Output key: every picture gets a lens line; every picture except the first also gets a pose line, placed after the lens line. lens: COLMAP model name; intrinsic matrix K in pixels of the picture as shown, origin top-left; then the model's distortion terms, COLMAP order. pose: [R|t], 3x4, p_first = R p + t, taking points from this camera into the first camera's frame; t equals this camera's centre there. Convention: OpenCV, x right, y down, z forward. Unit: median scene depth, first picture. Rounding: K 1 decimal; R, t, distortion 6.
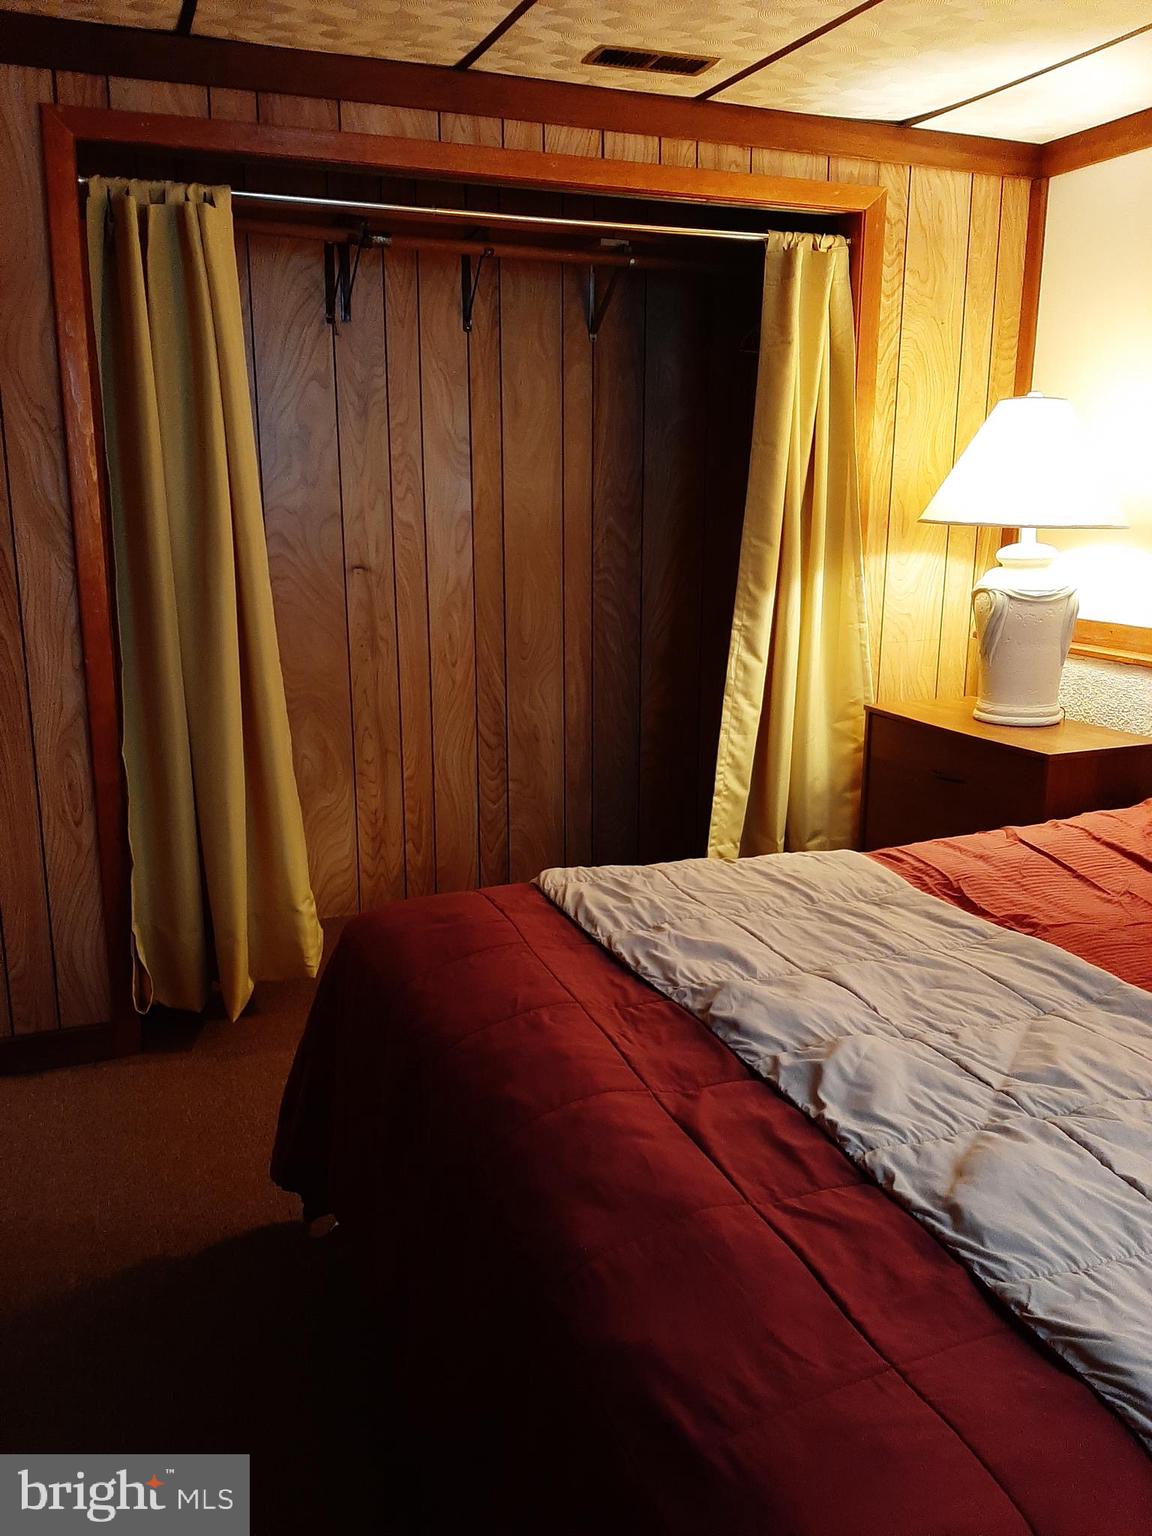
lens RADIAL K [[1182.2, 0, 568.1], [0, 1182.2, 760.9], [0, 0, 1]] dist [0.043008, -0.106882]
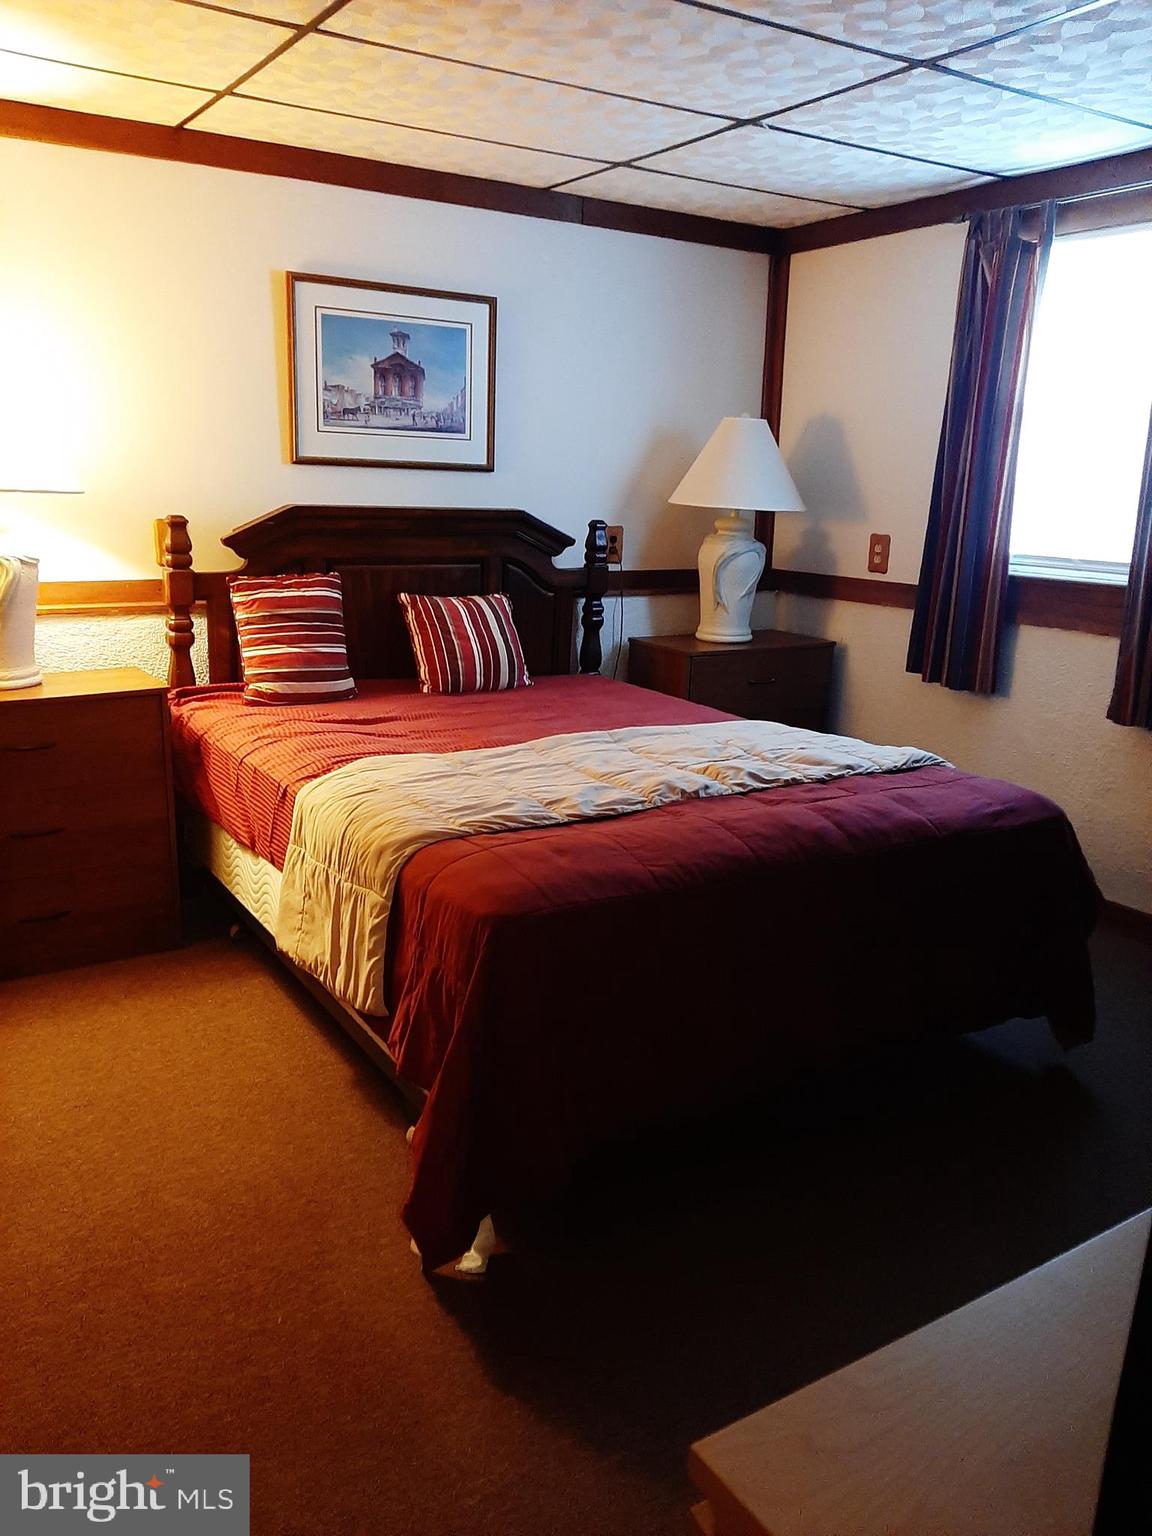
lens RADIAL K [[1182.2, 0, 568.1], [0, 1182.2, 760.9], [0, 0, 1]] dist [0.043008, -0.106882]
pose [[-0.201221, -0.229327, 0.952323, -1.042785], [0.192861, 0.943904, 0.268050, -0.224179], [-0.960372, 0.237604, -0.145705, 1.037553]]
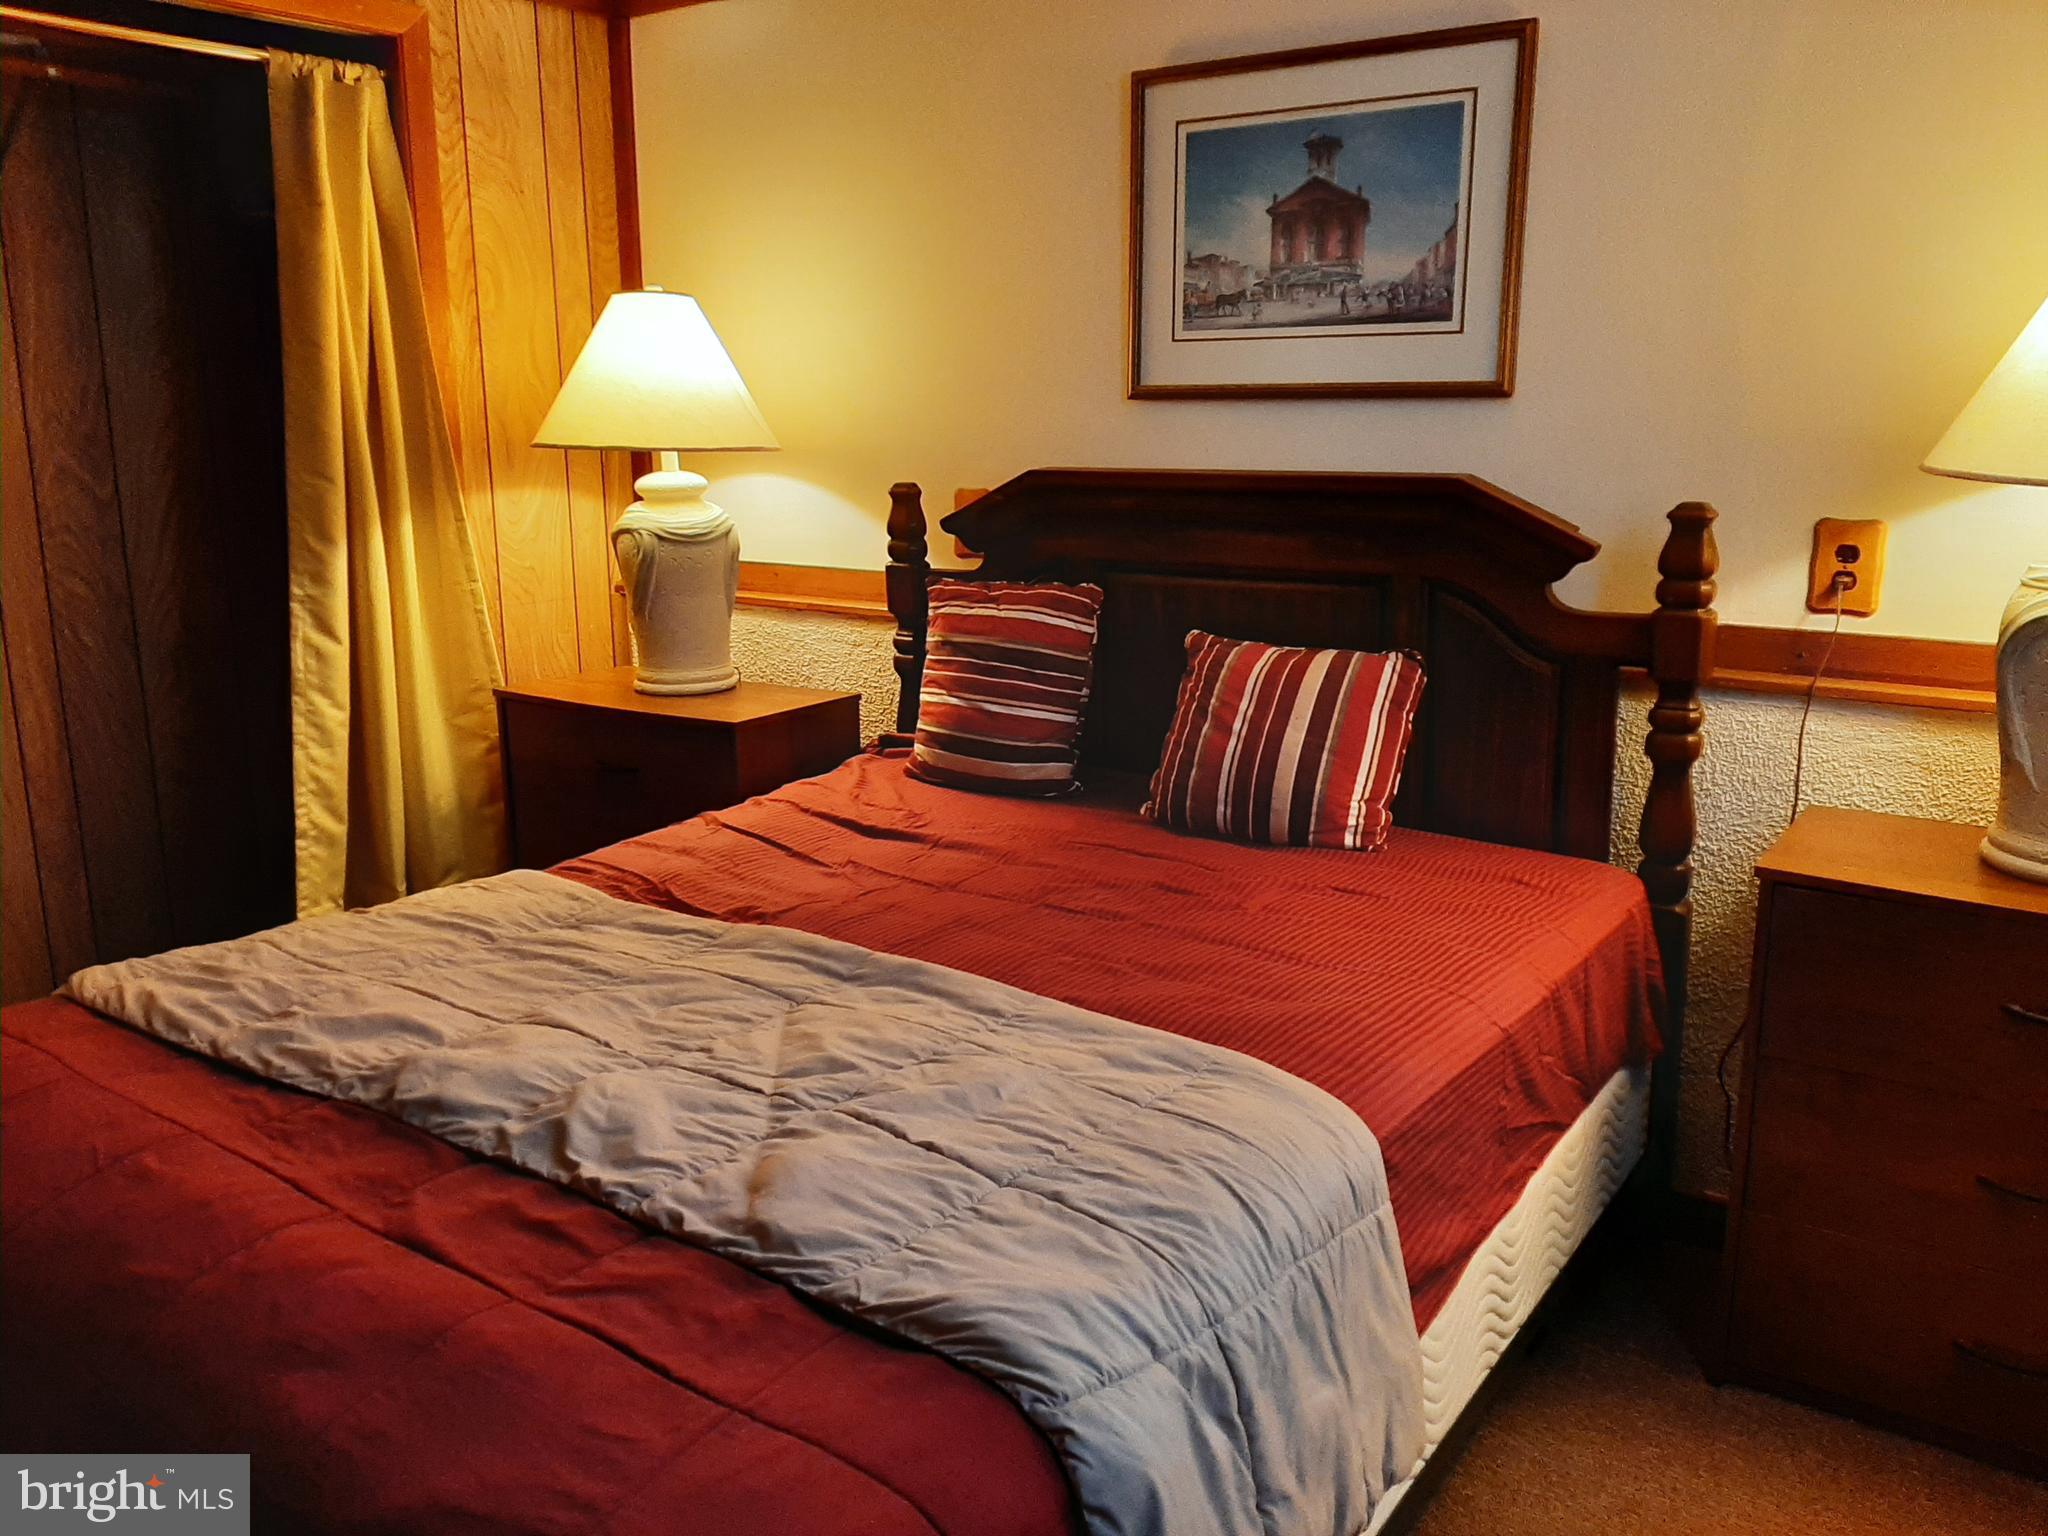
lens RADIAL K [[1576.2, 0, 1024.0], [0, 1576.2, 768.0], [0, 0, 1]] dist [0.043008, -0.106882]
pose [[0.821880, -0.130057, 0.554615, -0.060268], [0.131995, 0.990571, 0.036687, 0.016172], [-0.554157, 0.043054, 0.831298, -0.042611]]
